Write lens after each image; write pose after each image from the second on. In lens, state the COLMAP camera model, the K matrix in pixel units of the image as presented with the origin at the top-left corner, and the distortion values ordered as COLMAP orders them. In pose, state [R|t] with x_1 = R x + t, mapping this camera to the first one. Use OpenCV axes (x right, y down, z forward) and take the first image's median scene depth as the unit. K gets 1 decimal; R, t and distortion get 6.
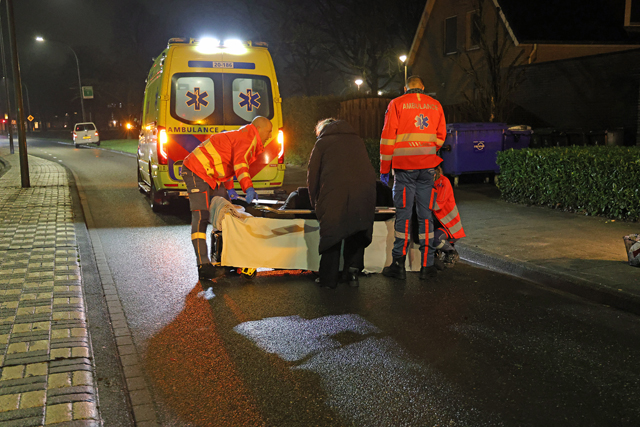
lens RADIAL K [[725.7, 0, 320.0], [0, 725.7, 213.5], [0, 0, 1]] dist [0.091599, 0.036347]
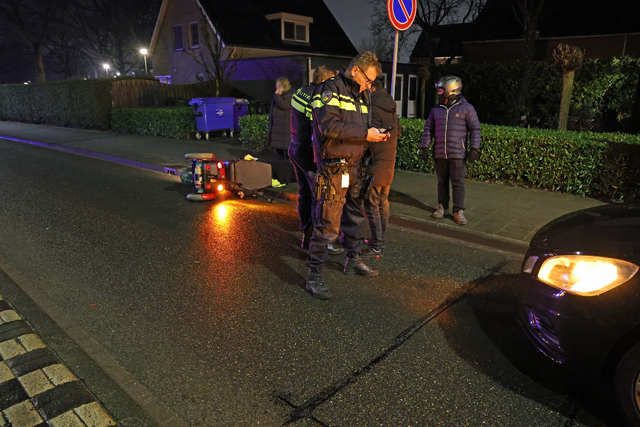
lens RADIAL K [[444.2, 0, 320.0], [0, 444.2, 213.5], [0, 0, 1]] dist [-0.099480, 0.071167]
pose [[0.873761, -0.116940, 0.472088, -0.076643], [0.048198, 0.986705, 0.155209, -0.019955], [-0.483961, -0.112862, 0.867781, 0.076441]]
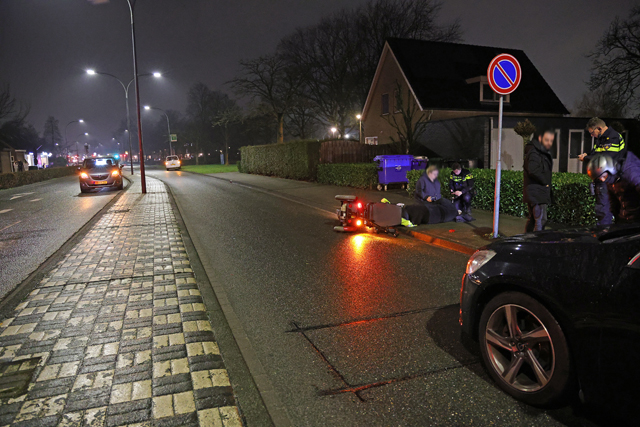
lens RADIAL K [[444.2, 0, 320.0], [0, 444.2, 213.5], [0, 0, 1]] dist [-0.099480, 0.071167]
pose [[0.999817, -0.007521, 0.017614, 0.009697], [0.007338, 0.999918, 0.010472, 0.007179], [-0.017692, -0.010341, 0.999790, -0.092238]]
